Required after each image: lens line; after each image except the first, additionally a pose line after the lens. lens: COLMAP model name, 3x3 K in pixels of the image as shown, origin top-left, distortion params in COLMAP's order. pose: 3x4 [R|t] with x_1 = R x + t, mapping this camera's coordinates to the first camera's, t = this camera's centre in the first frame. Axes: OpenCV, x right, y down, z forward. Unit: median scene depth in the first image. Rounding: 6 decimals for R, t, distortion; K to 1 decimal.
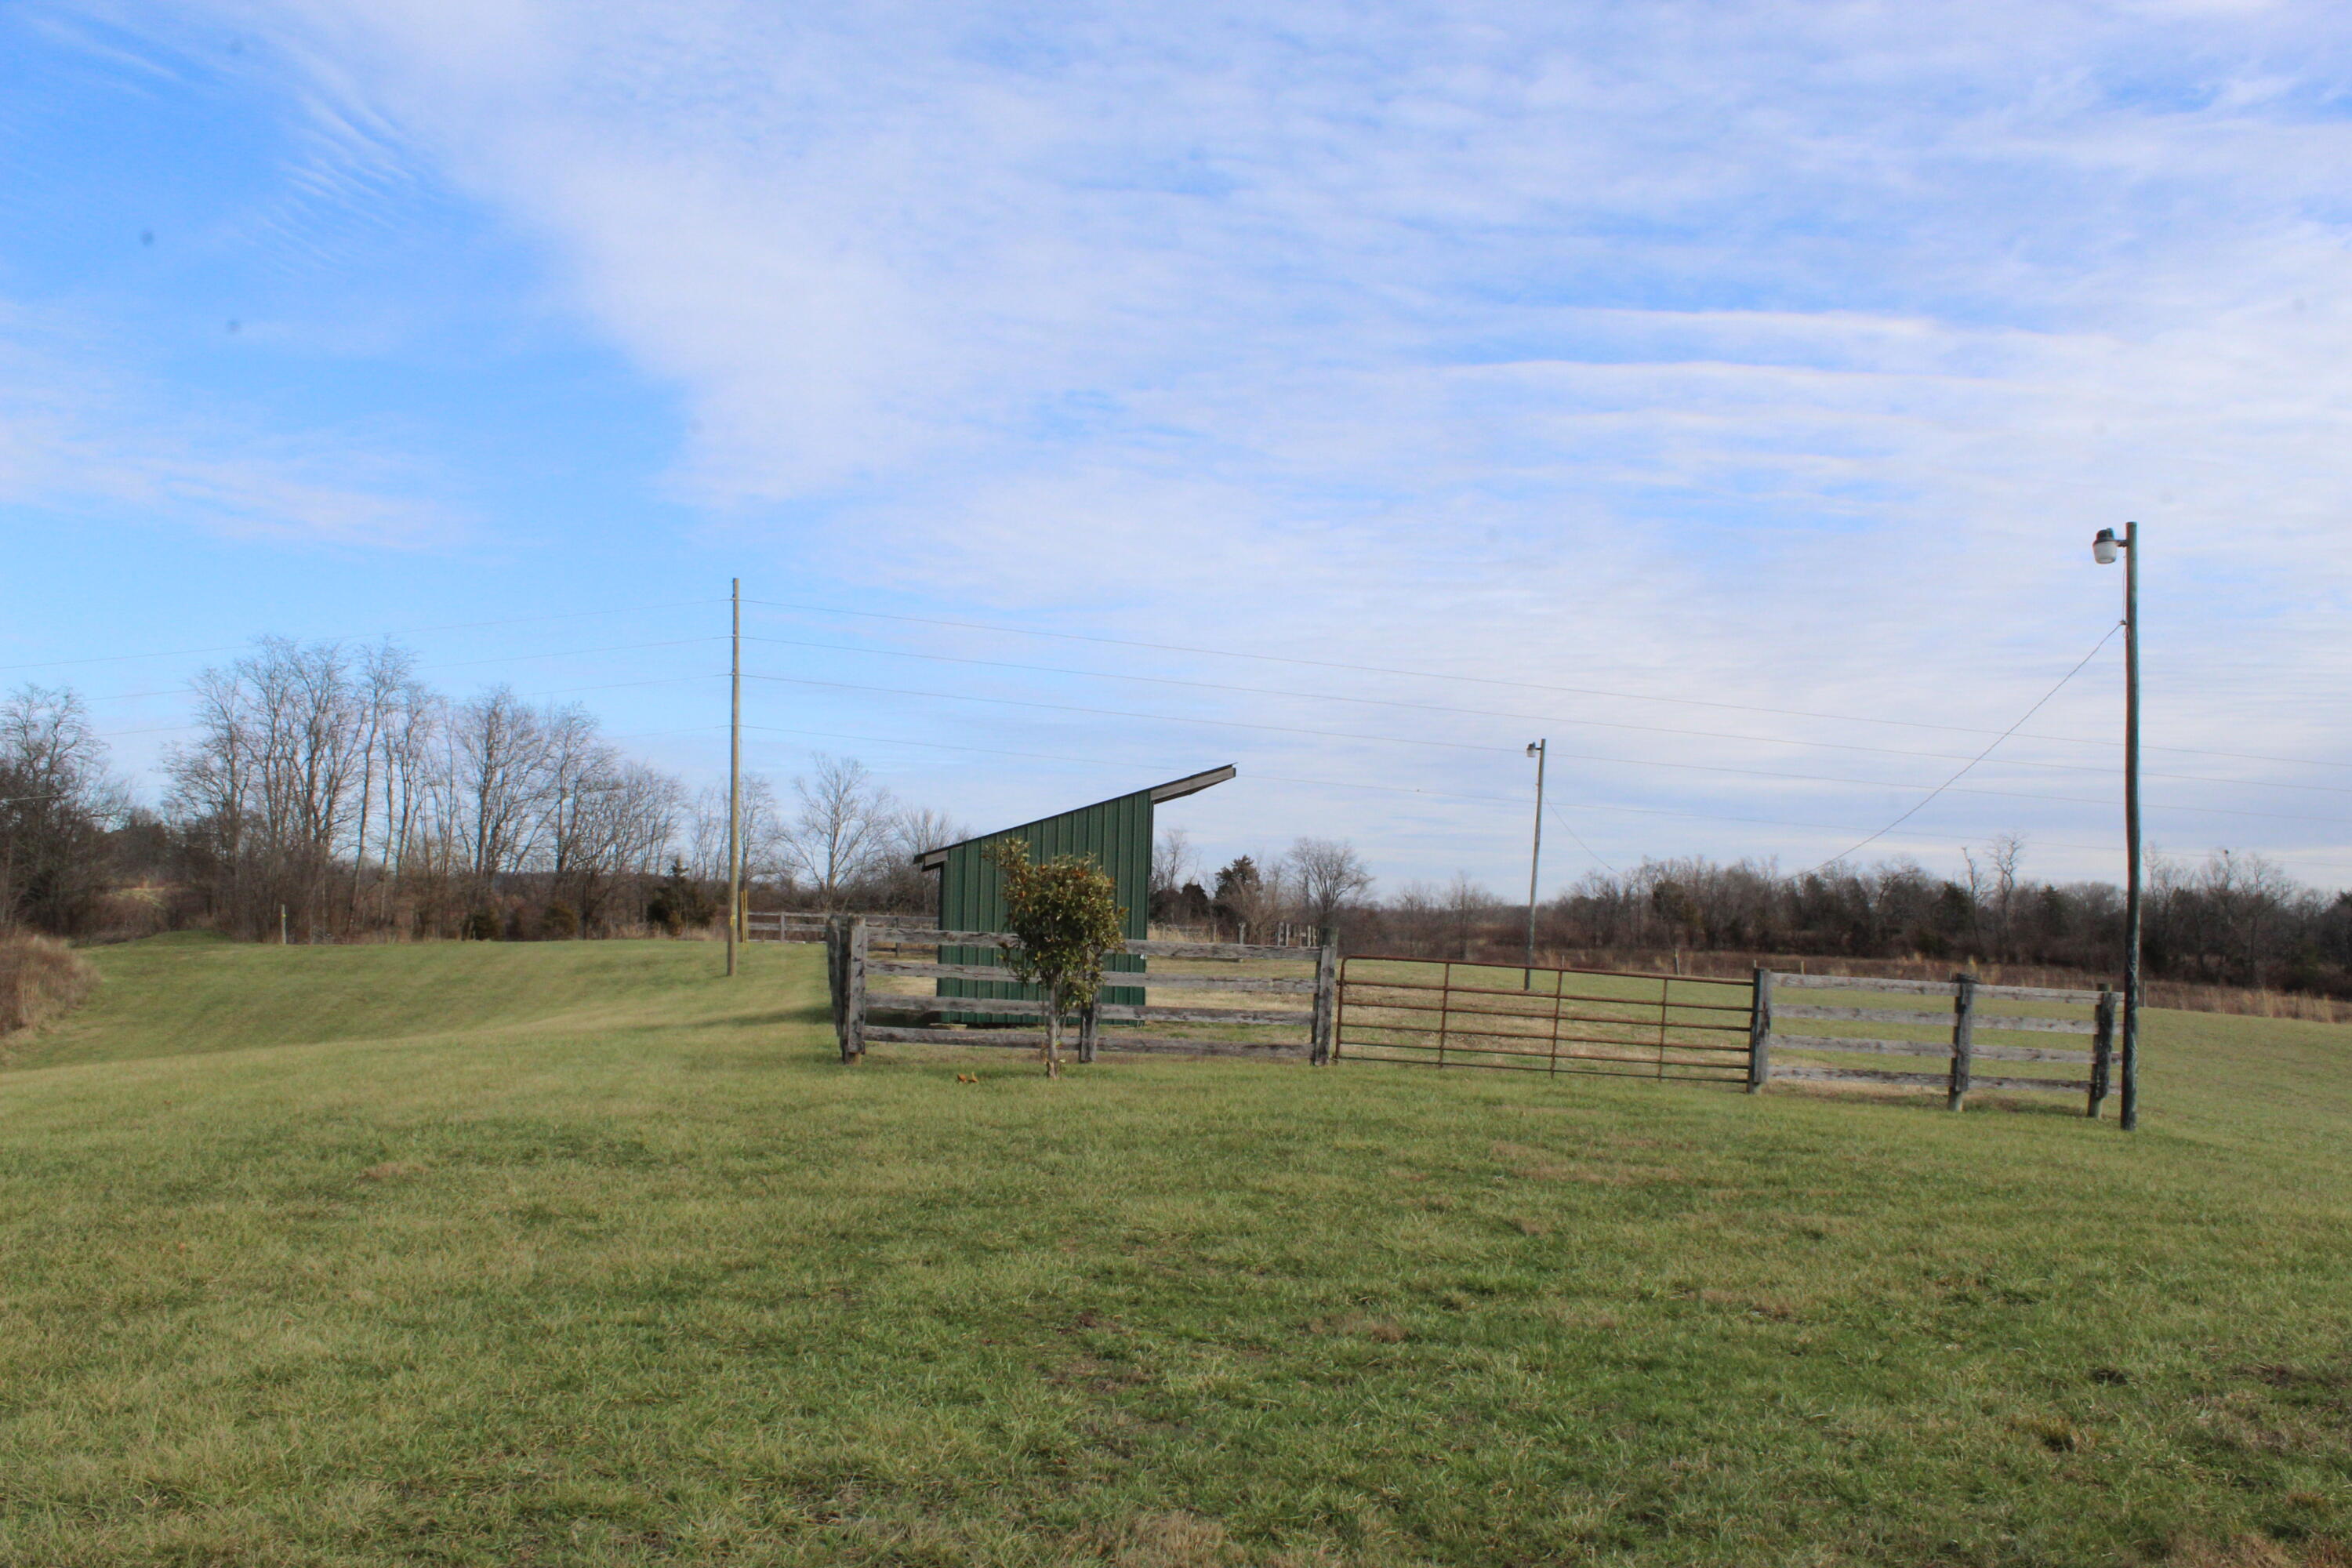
lens RADIAL K [[2015.8, 0, 1210.0], [0, 2015.8, 794.8], [0, 0, 1]] dist [-0.160094, 0.161224]
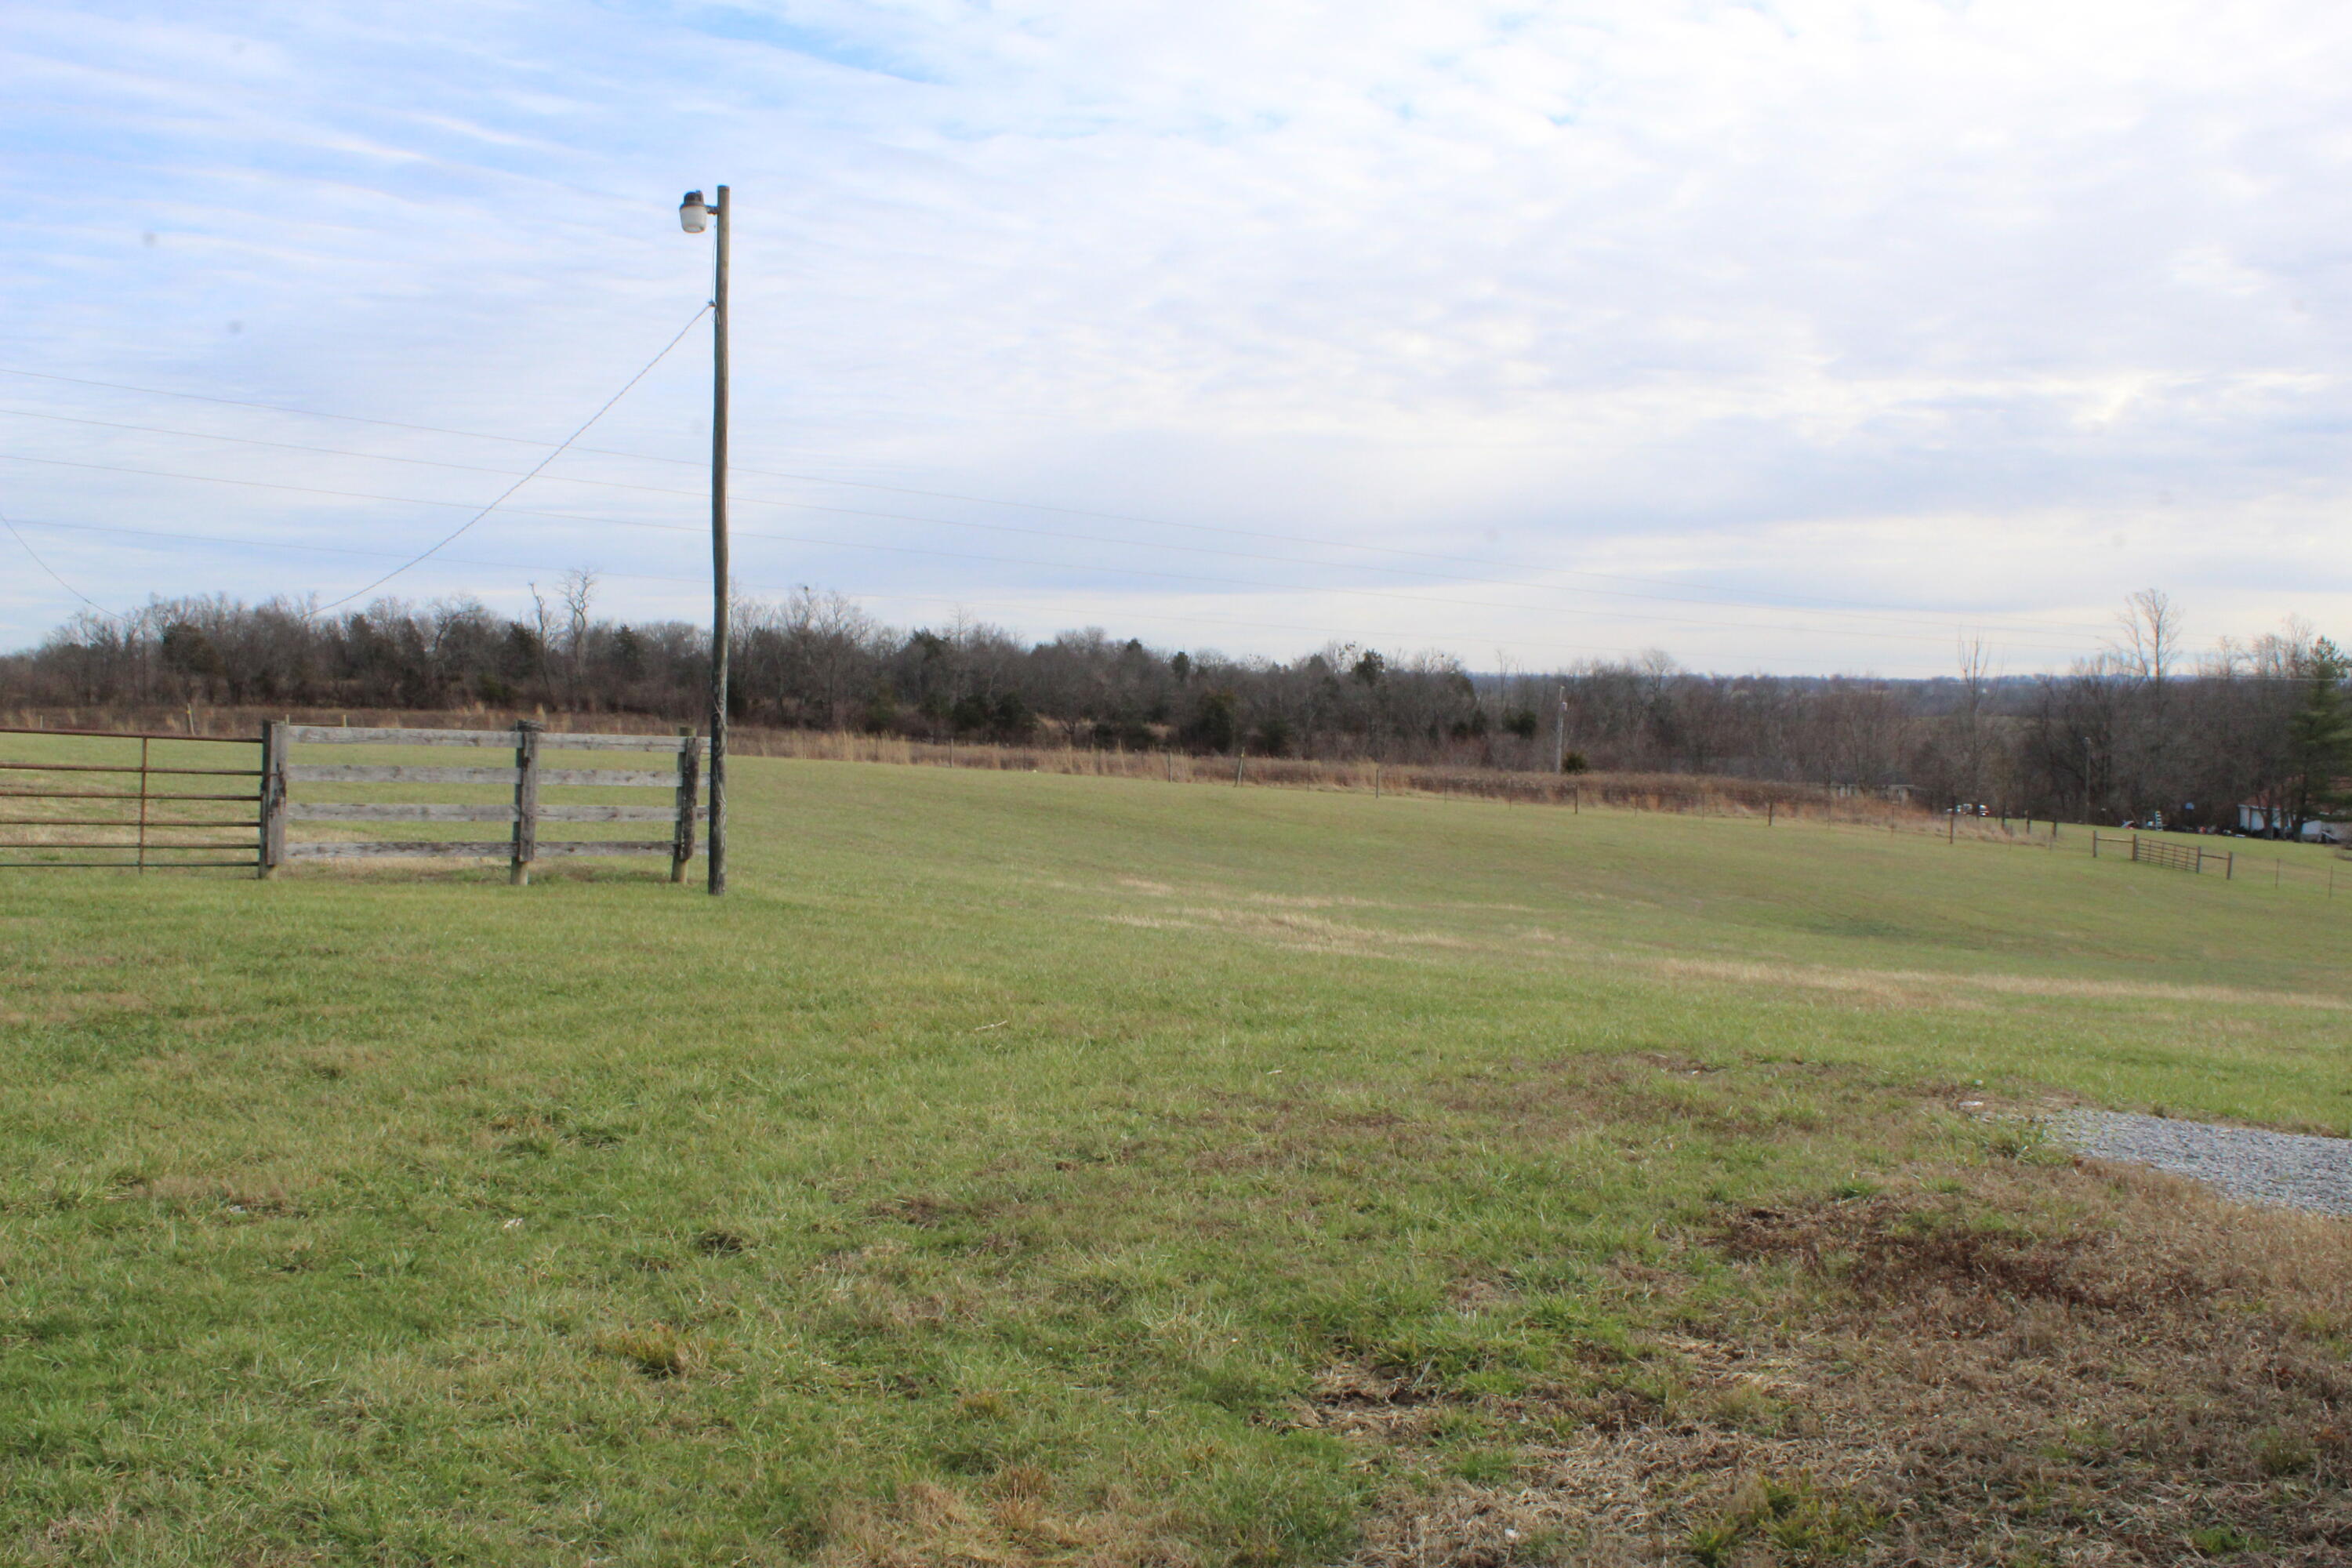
lens RADIAL K [[2189.6, 0, 1176.0], [0, 2189.6, 784.0], [0, 0, 1]] dist [-0.154112, 0.148444]
pose [[0.794910, -0.048157, 0.604813, 0.071901], [-0.021573, 0.993971, 0.107496, 0.020509], [-0.606343, -0.098497, 0.789079, 0.171301]]
